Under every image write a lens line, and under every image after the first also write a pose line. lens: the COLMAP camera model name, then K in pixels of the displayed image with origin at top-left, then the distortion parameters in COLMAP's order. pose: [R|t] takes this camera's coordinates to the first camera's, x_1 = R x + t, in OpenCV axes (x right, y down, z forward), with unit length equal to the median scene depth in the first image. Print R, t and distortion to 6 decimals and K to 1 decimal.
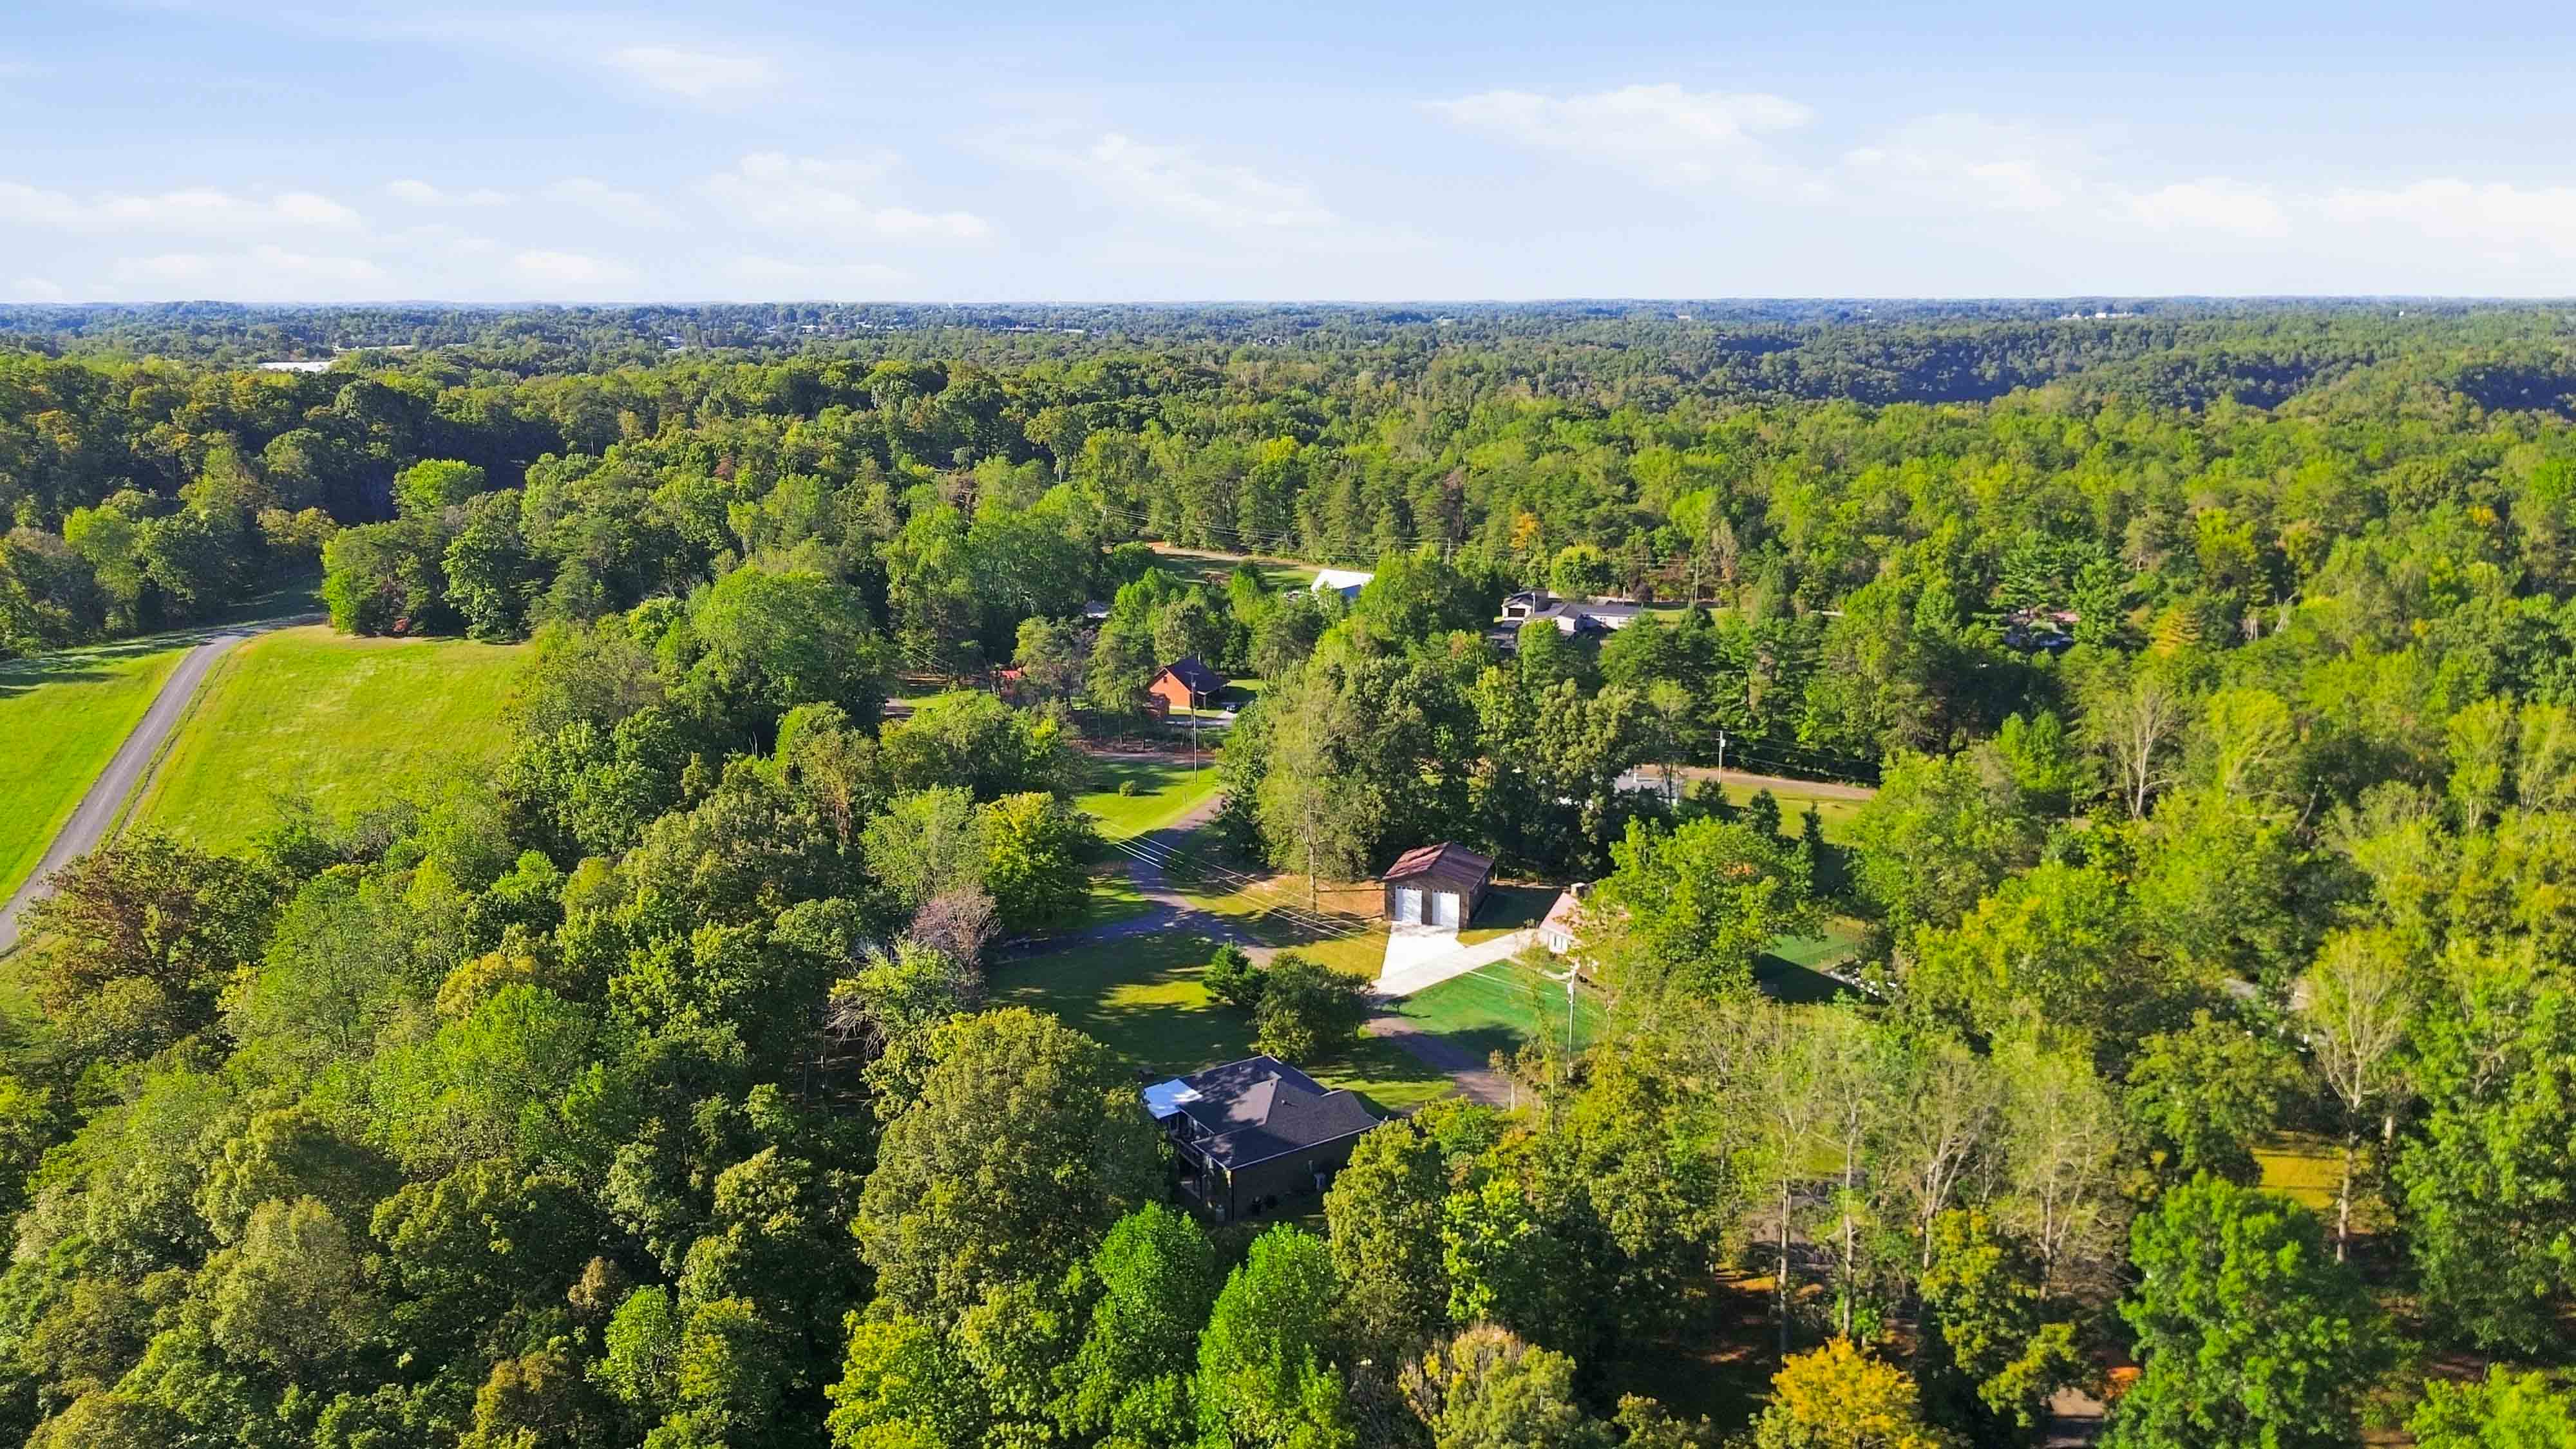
lens RADIAL K [[1898.7, 0, 1288.8], [0, 1898.7, 719.8], [0, 0, 1]] dist [0.055374, -0.004836]
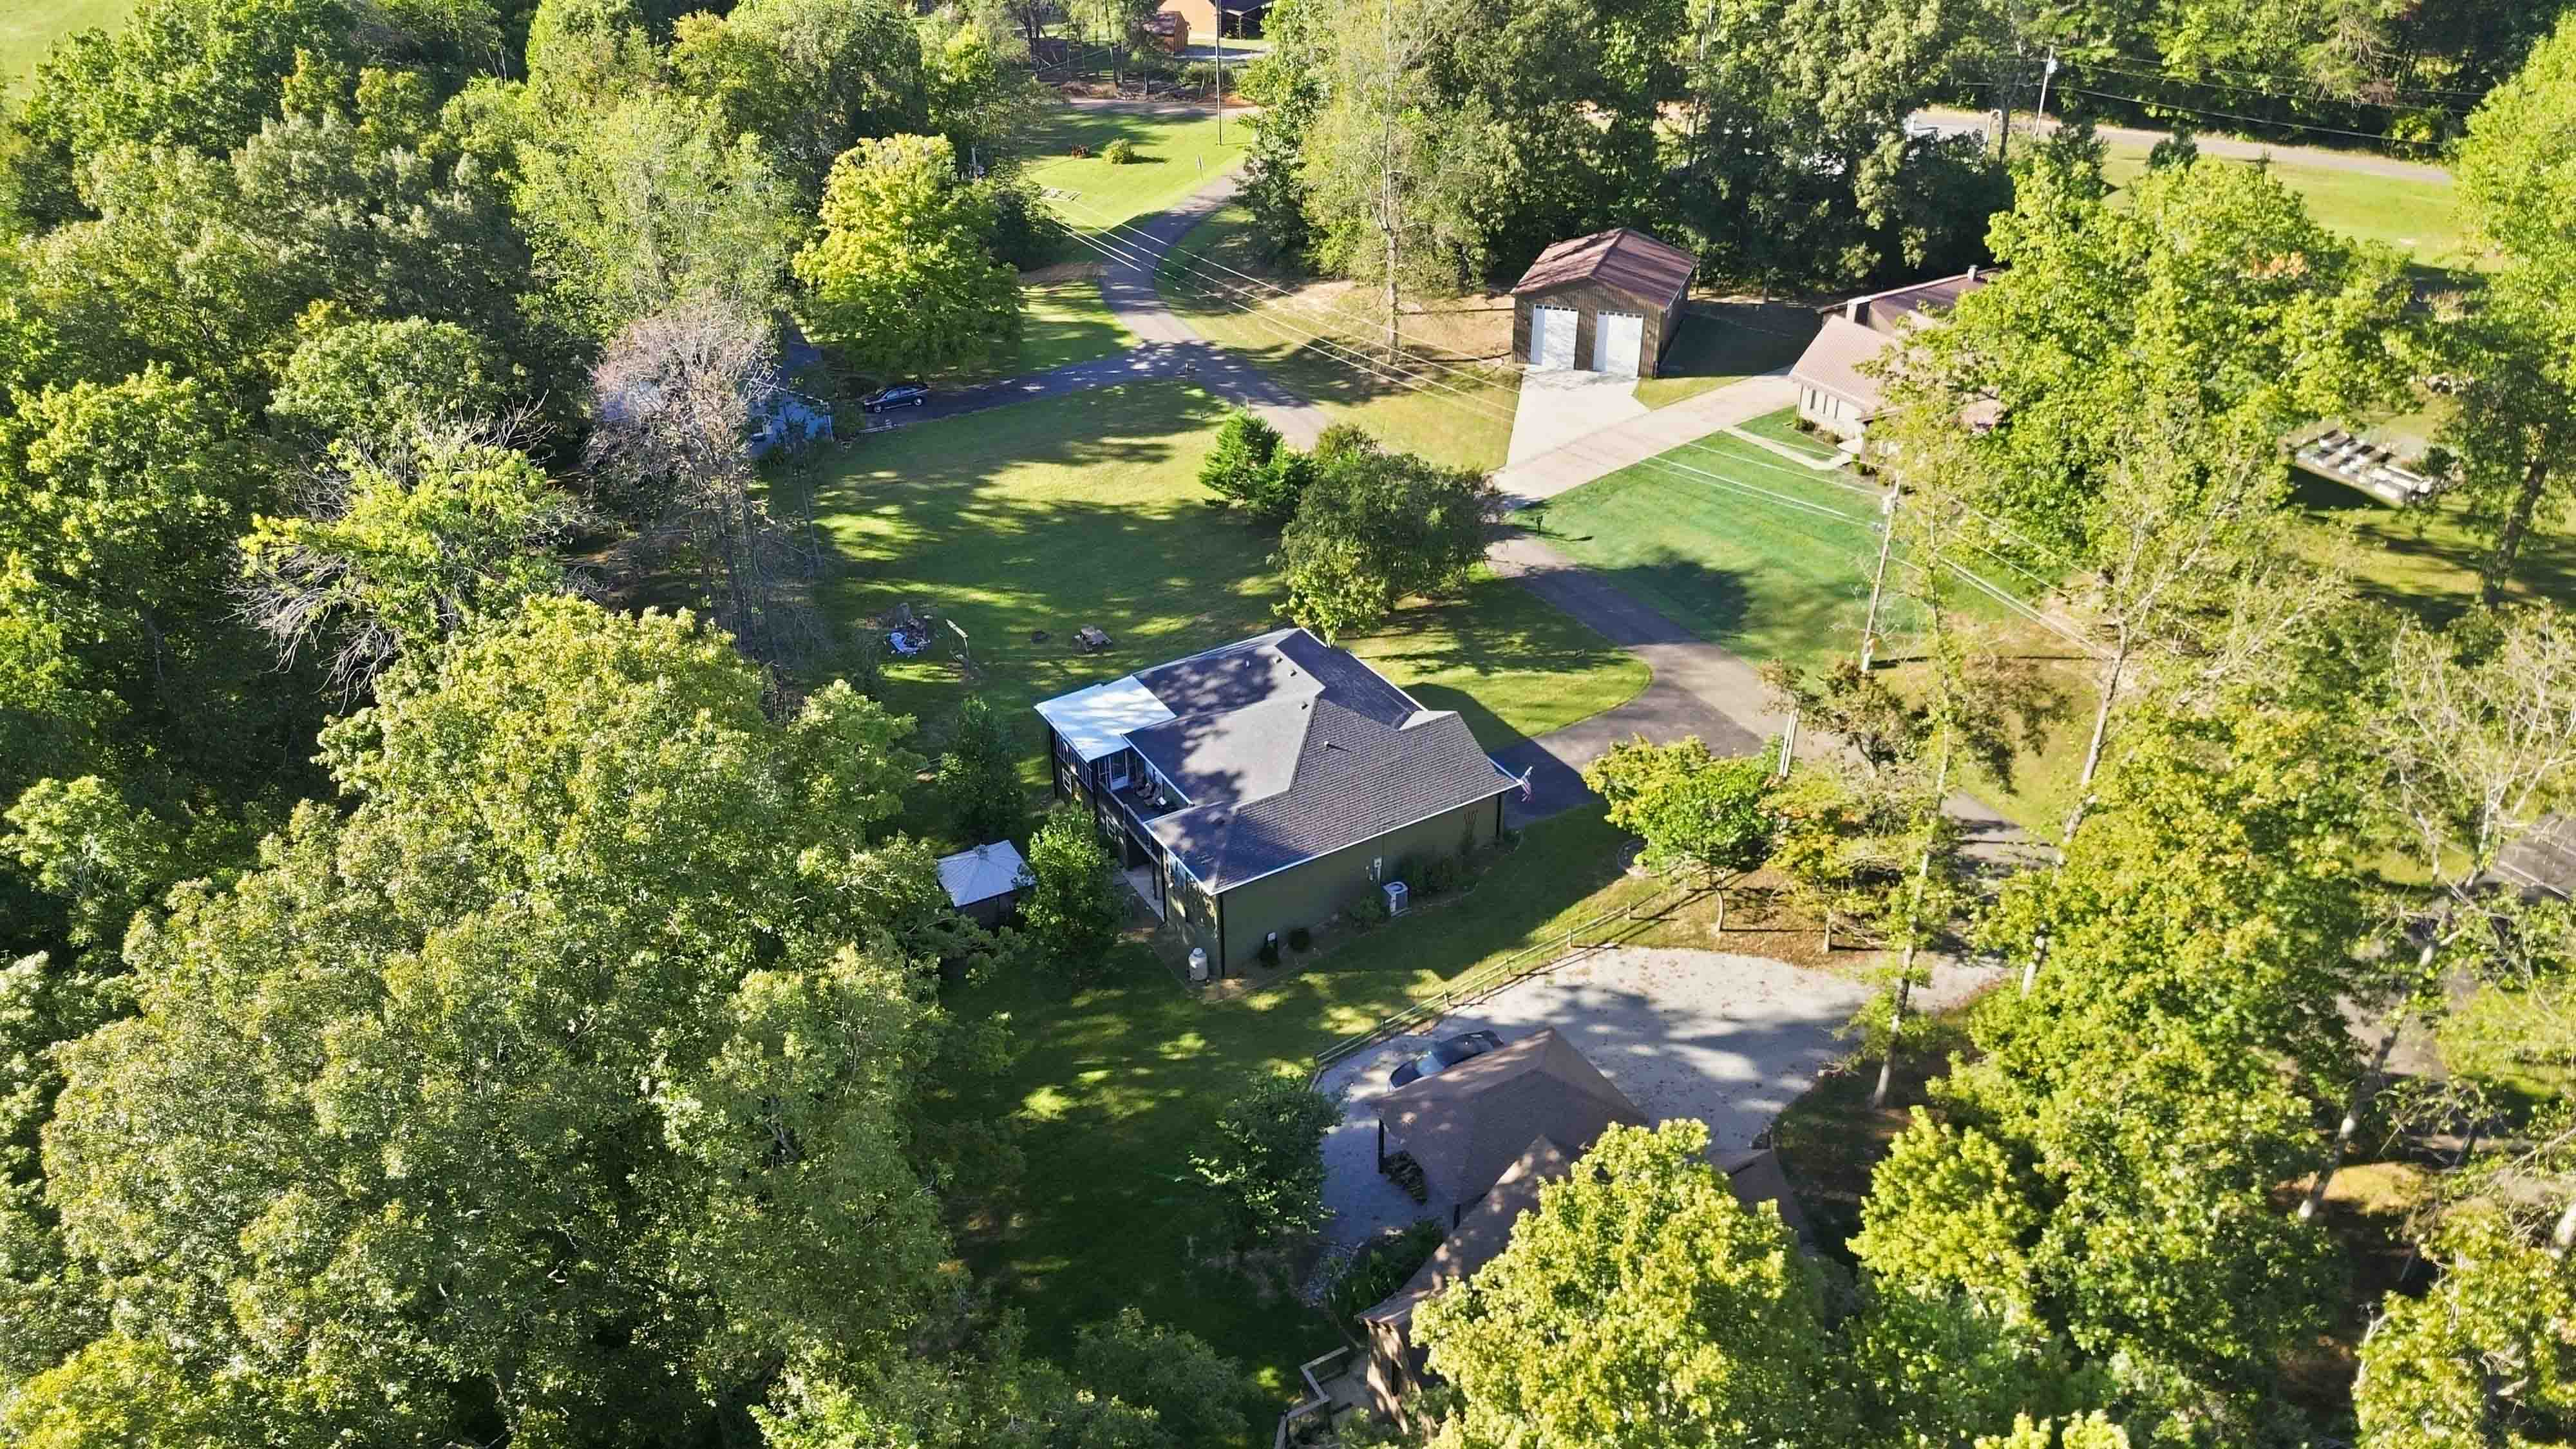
lens RADIAL K [[1898.7, 0, 1285.9], [0, 1898.7, 733.1], [0, 0, 1]] dist [0.055374, -0.004836]
pose [[0.999126, 0.012483, -0.039889, 0.004816], [0.000261, 0.952479, 0.304604, 0.034056], [0.041795, -0.304348, 0.951644, 0.392427]]
